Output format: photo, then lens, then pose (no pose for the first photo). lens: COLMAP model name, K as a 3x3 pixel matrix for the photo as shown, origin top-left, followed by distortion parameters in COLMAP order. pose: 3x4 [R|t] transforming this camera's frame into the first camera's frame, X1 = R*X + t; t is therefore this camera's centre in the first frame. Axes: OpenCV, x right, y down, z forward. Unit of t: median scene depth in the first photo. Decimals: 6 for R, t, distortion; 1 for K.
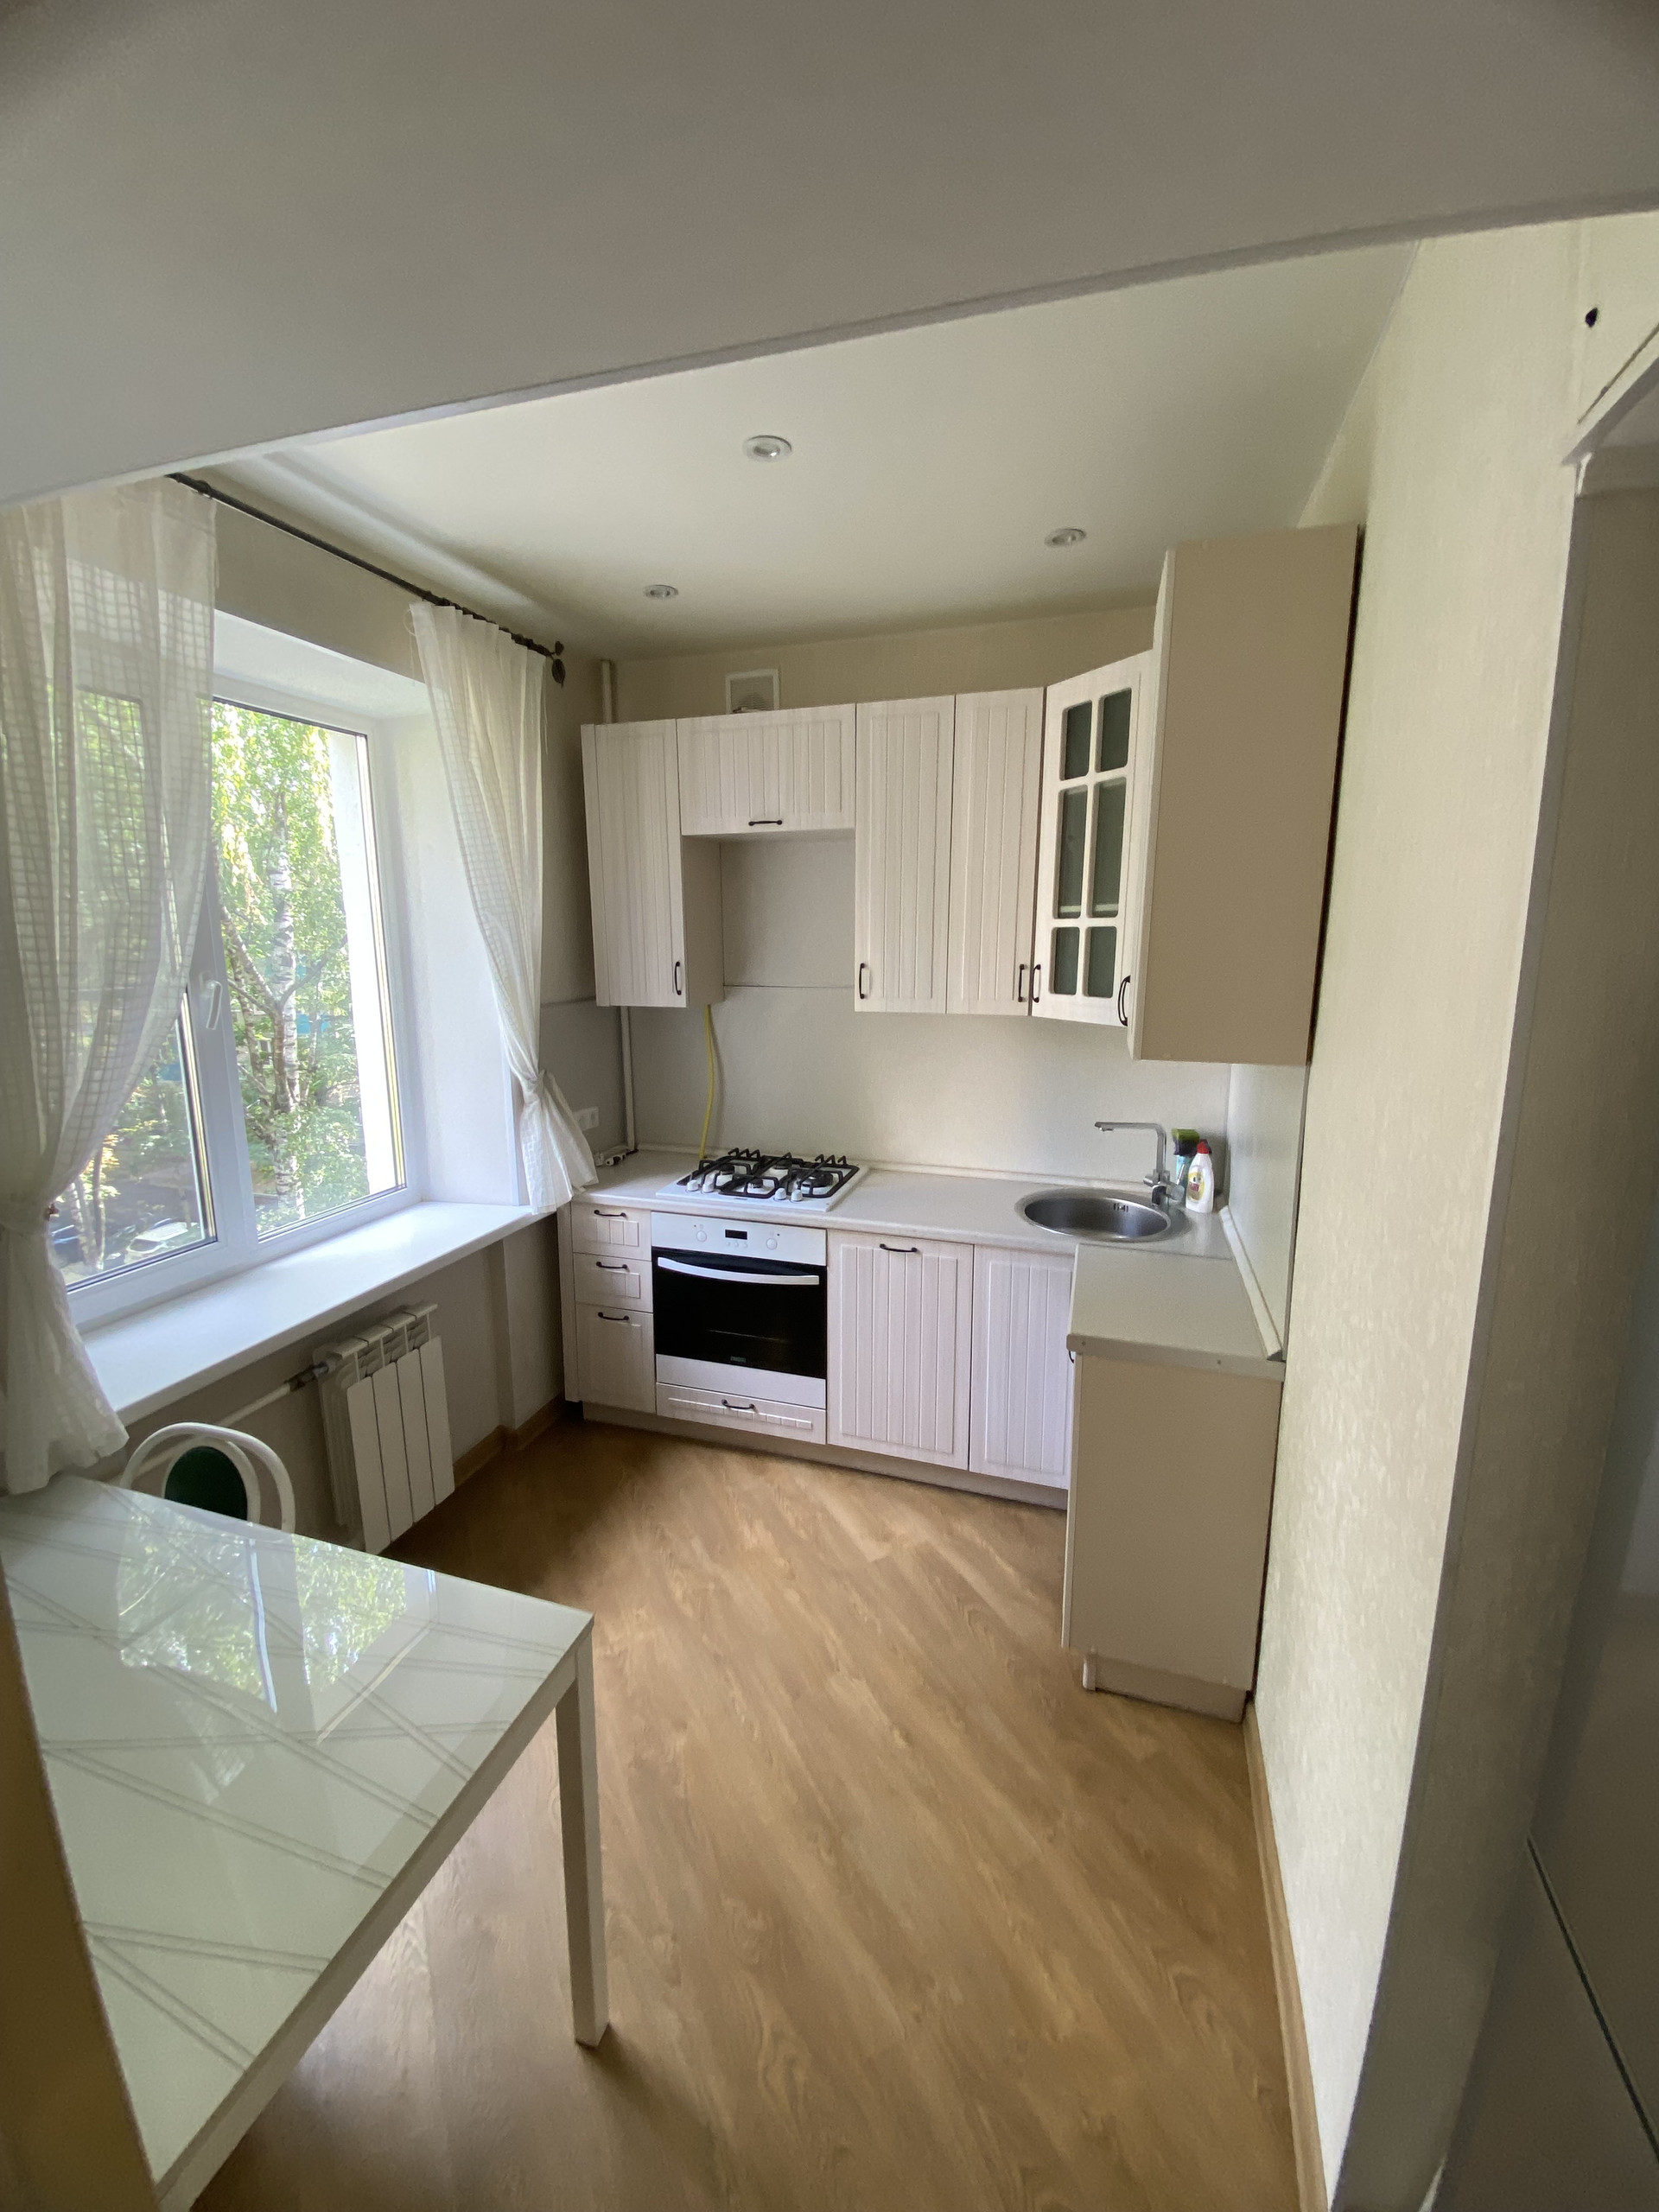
lens RADIAL K [[912.9, 0, 820.7], [0, 912.9, 1095.5], [0, 0, 1]] dist [0.071004, -0.000172]
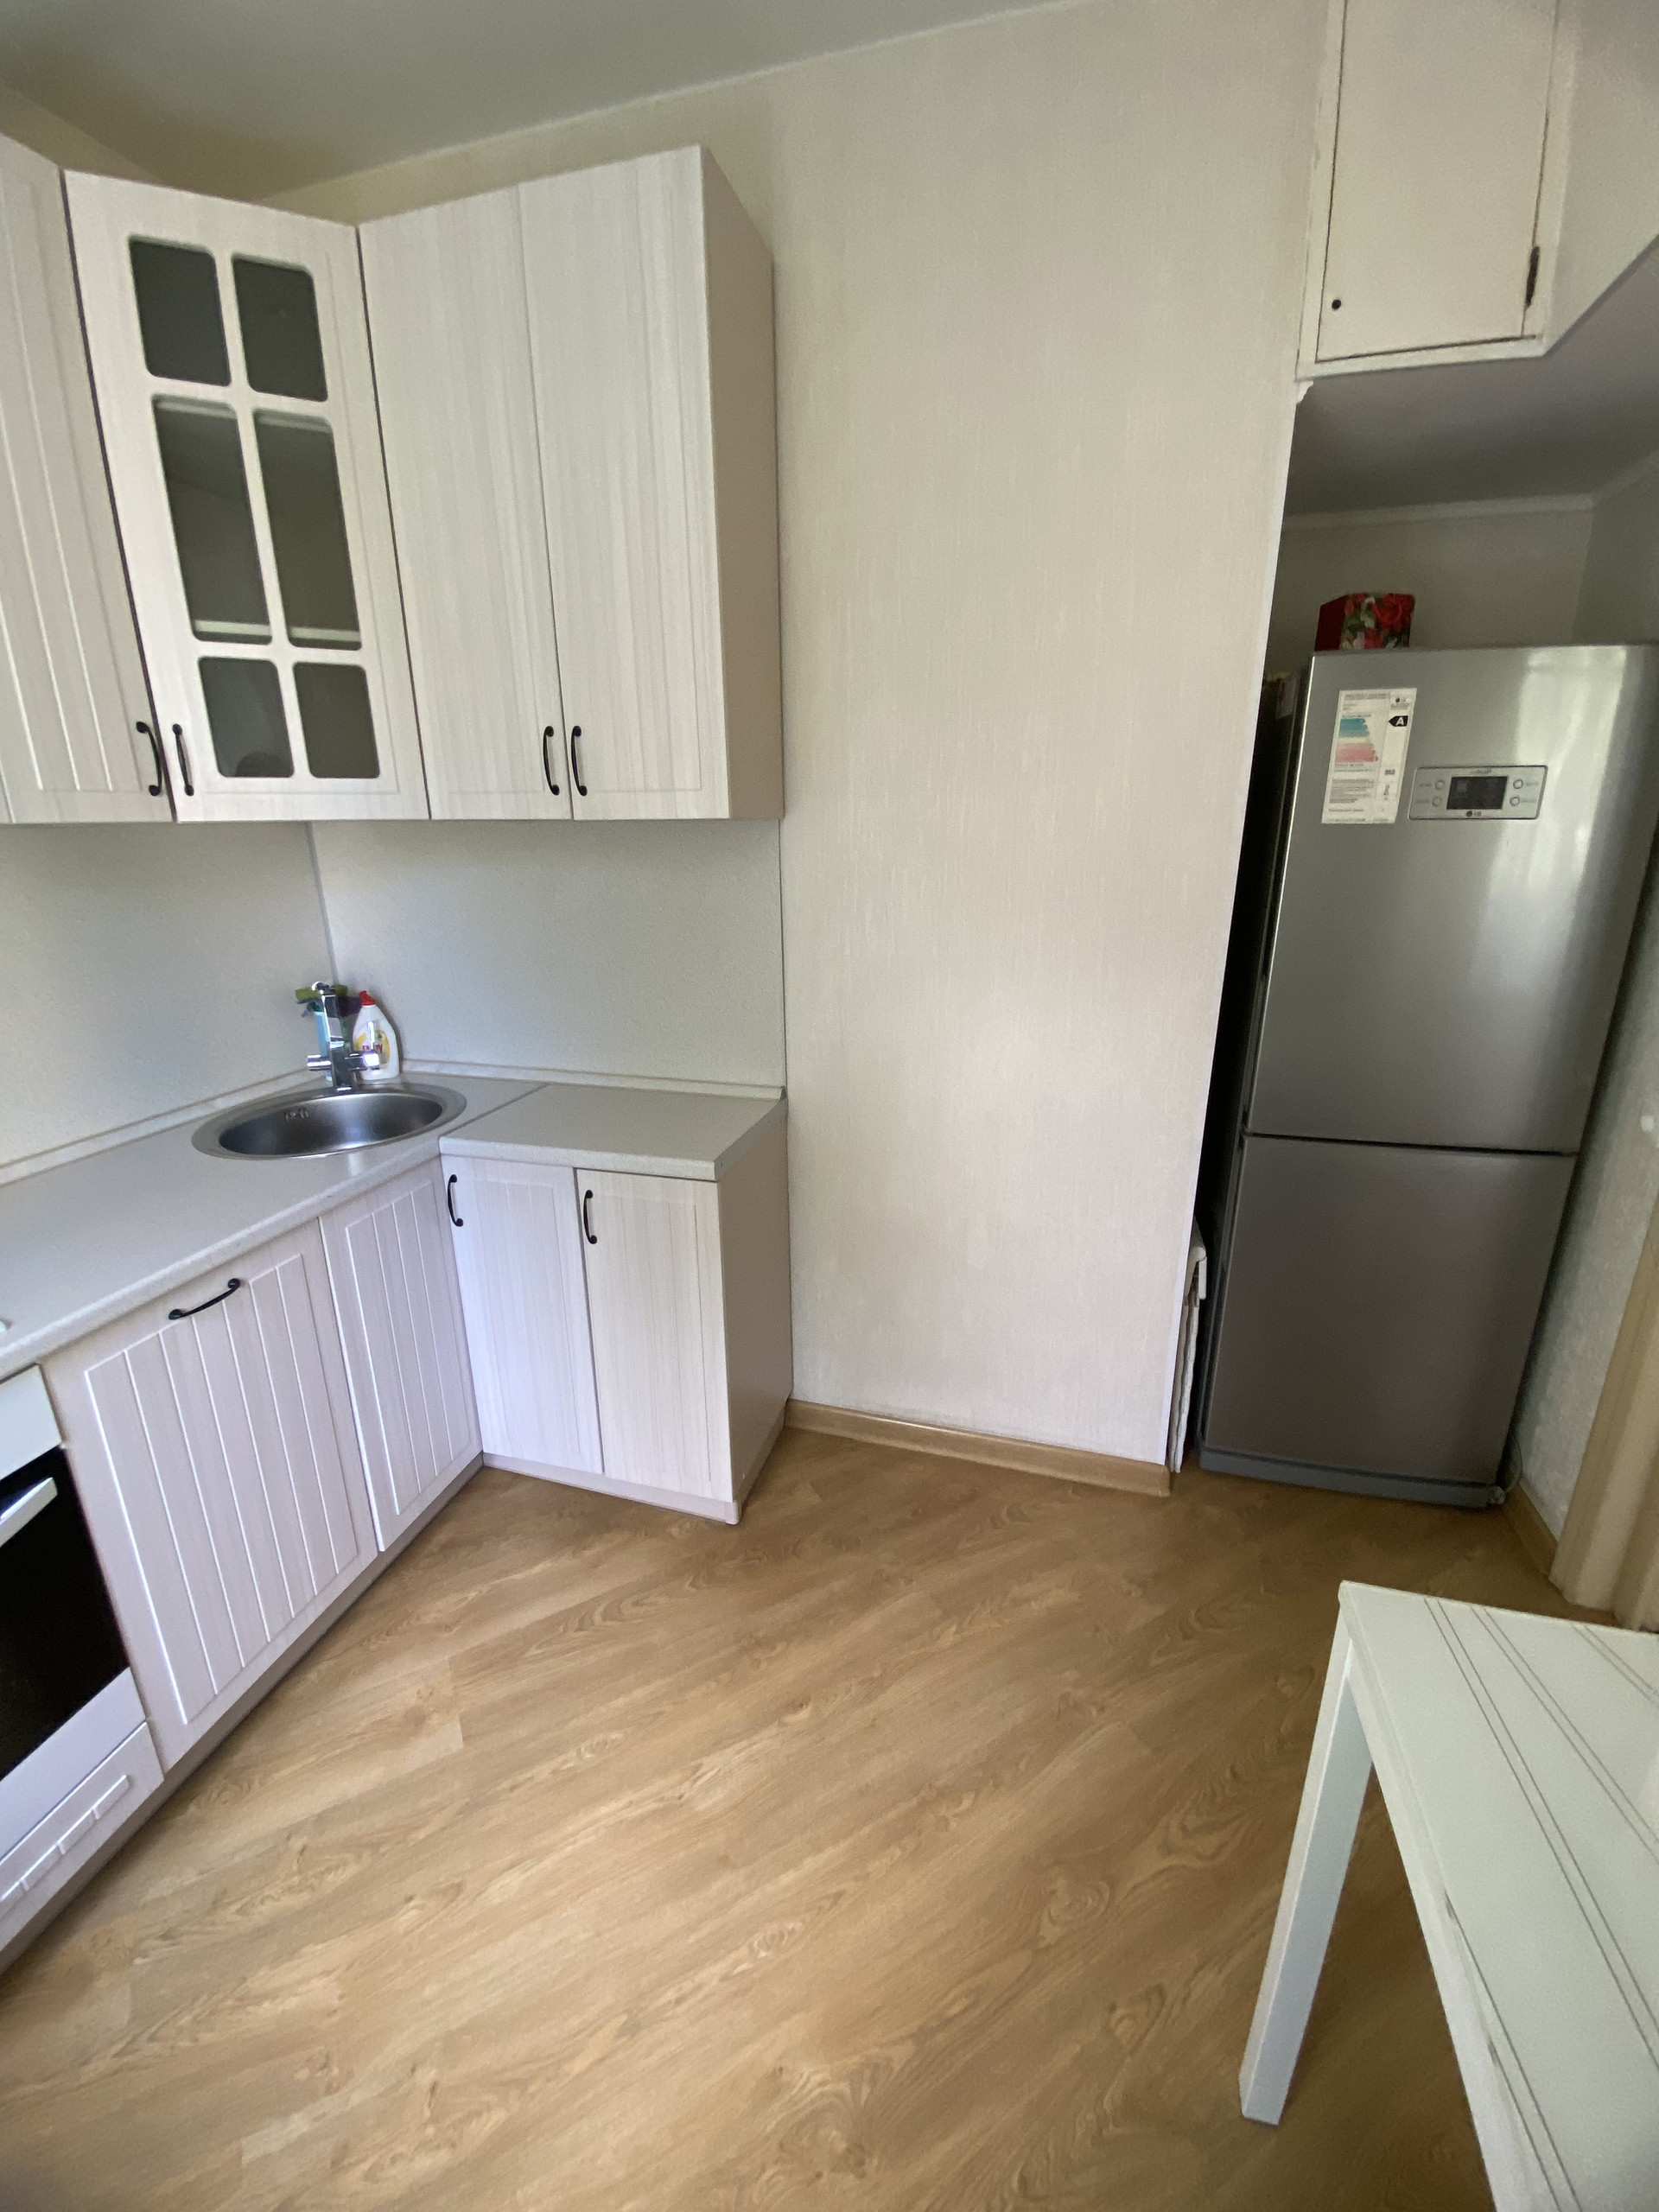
lens RADIAL K [[904.6, 0, 821.4], [0, 904.6, 1095.1], [0, 0, 1]] dist [0.030268, -0.022081]
pose [[-0.016916, -0.294332, 0.955554, -0.344198], [0.193294, 0.936699, 0.291946, -0.017312], [-0.980995, 0.189642, 0.041047, 0.592628]]
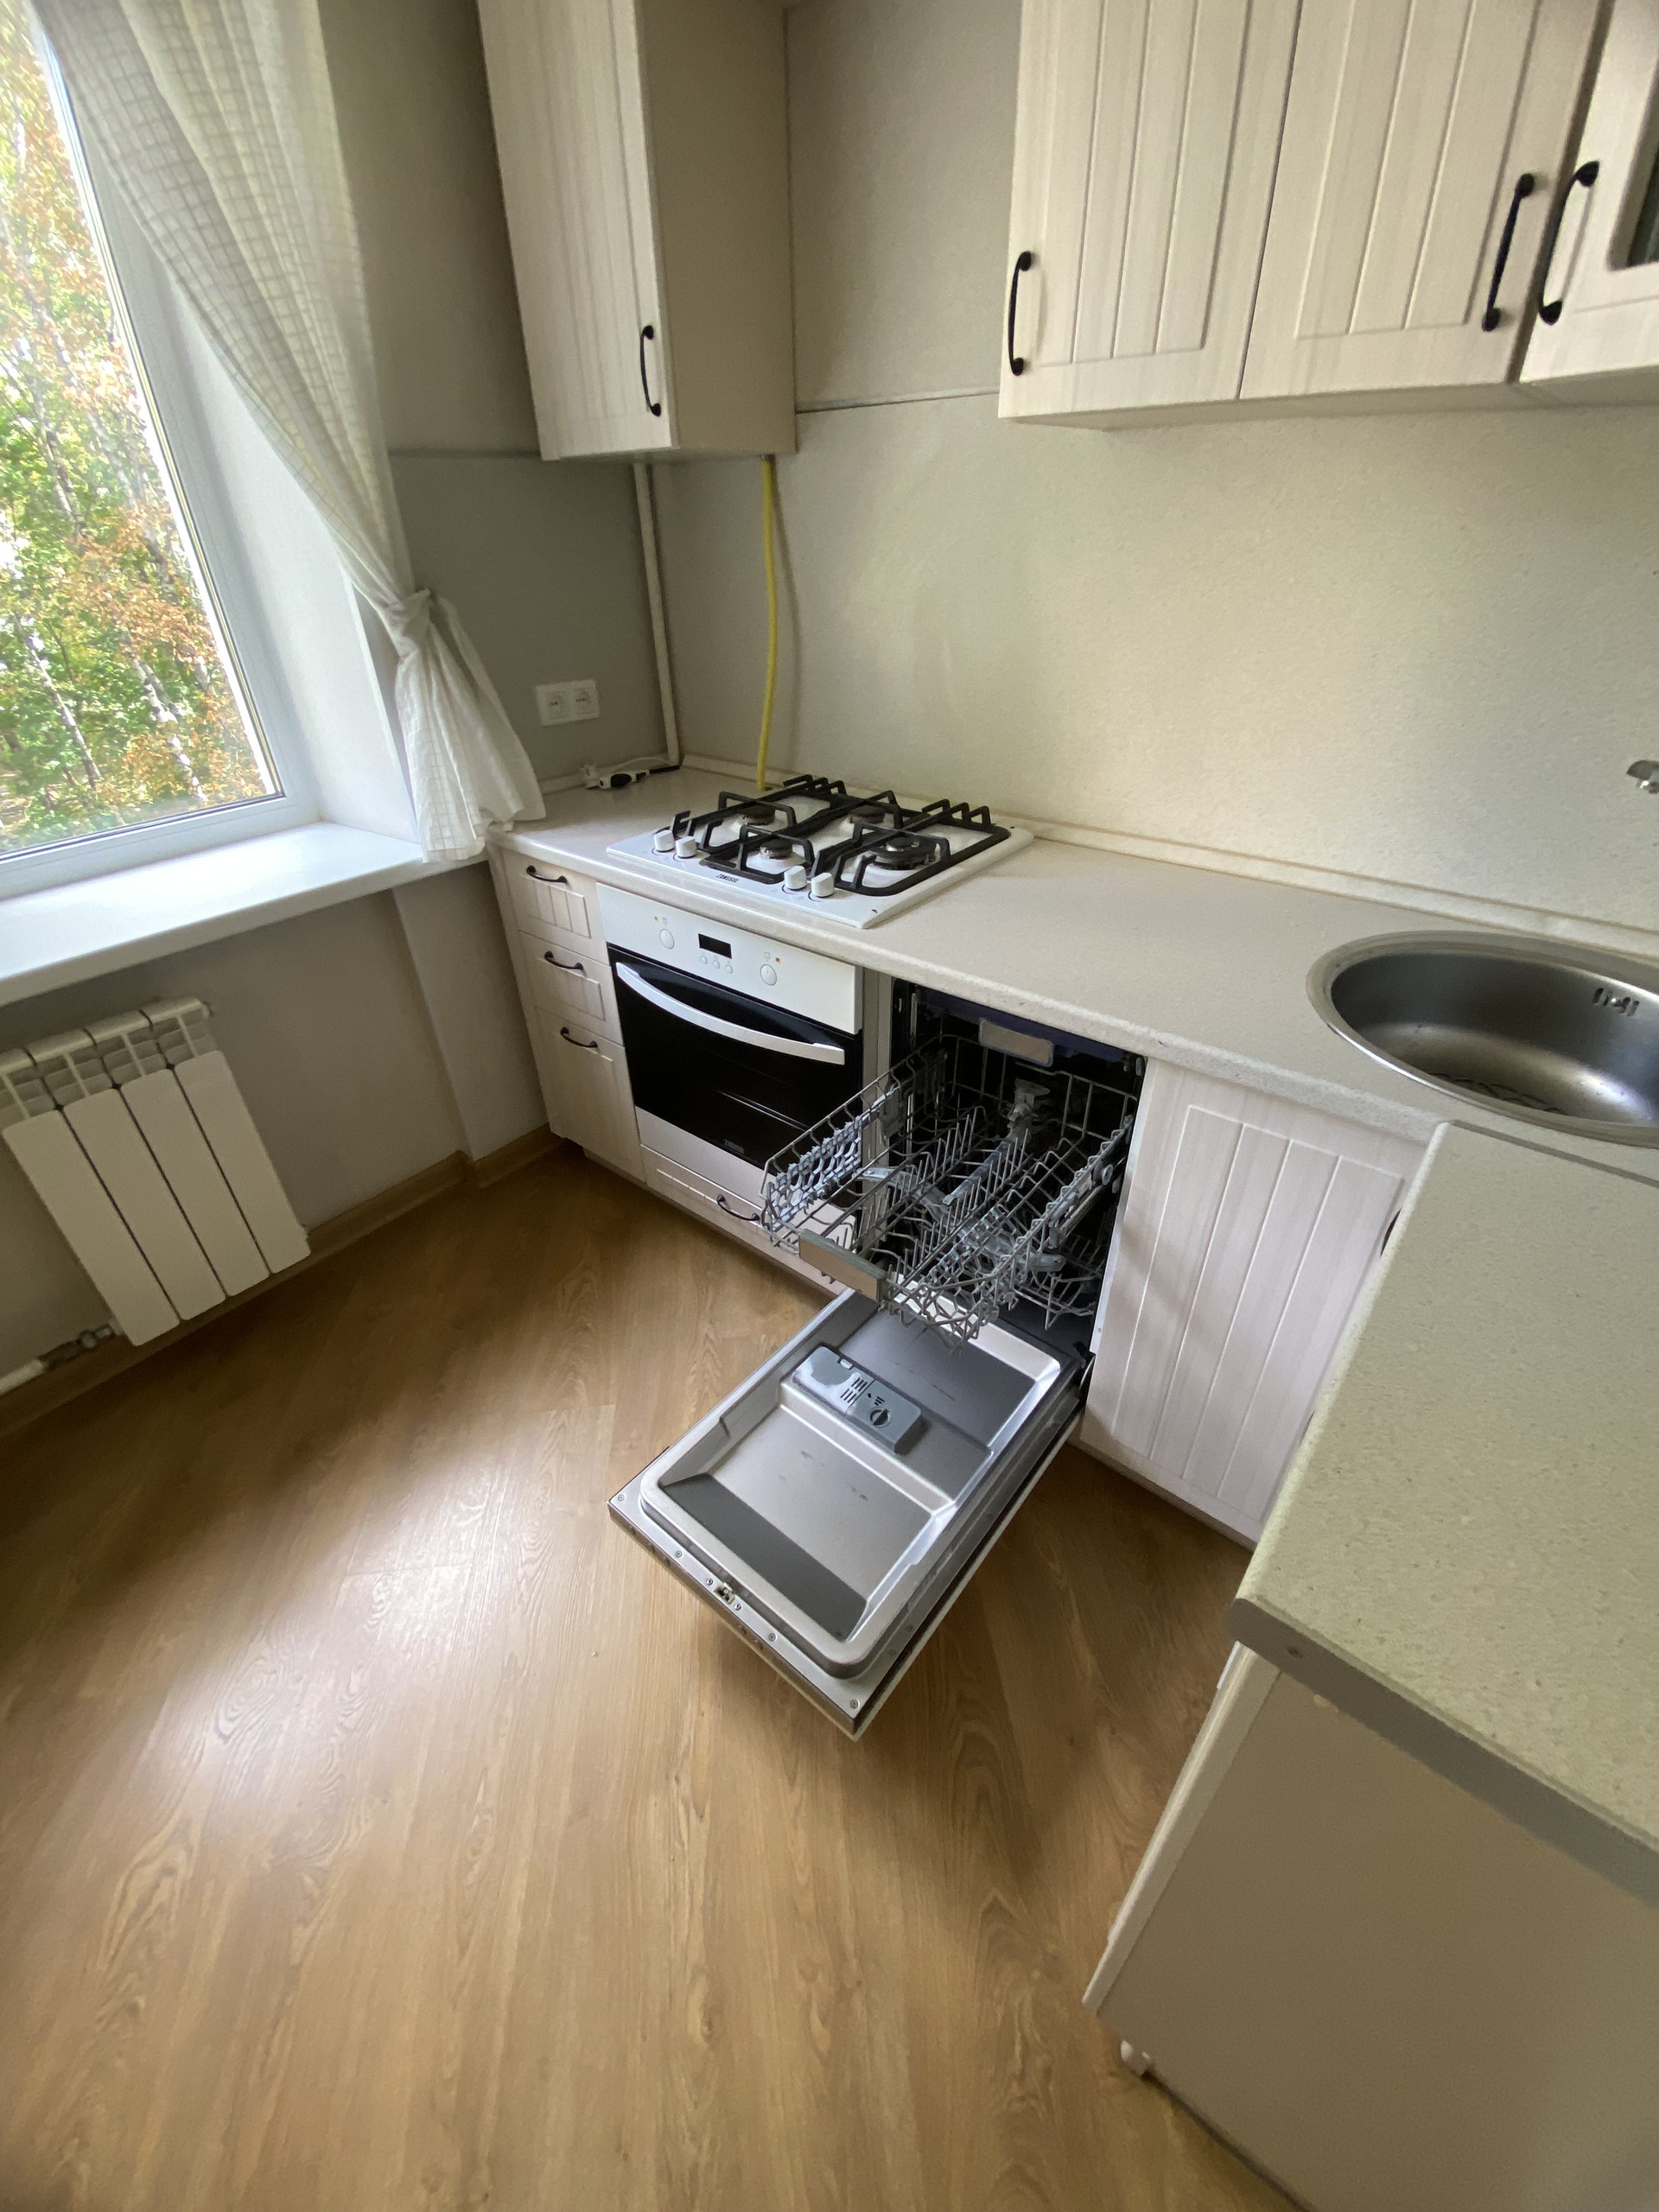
lens RADIAL K [[904.6, 0, 821.4], [0, 904.6, 1095.1], [0, 0, 1]] dist [0.030268, -0.022081]
pose [[0.929542, 0.185707, -0.318534, 0.147005], [-0.046913, 0.916448, 0.397393, 0.020129], [0.365719, -0.354451, 0.860590, 0.540156]]
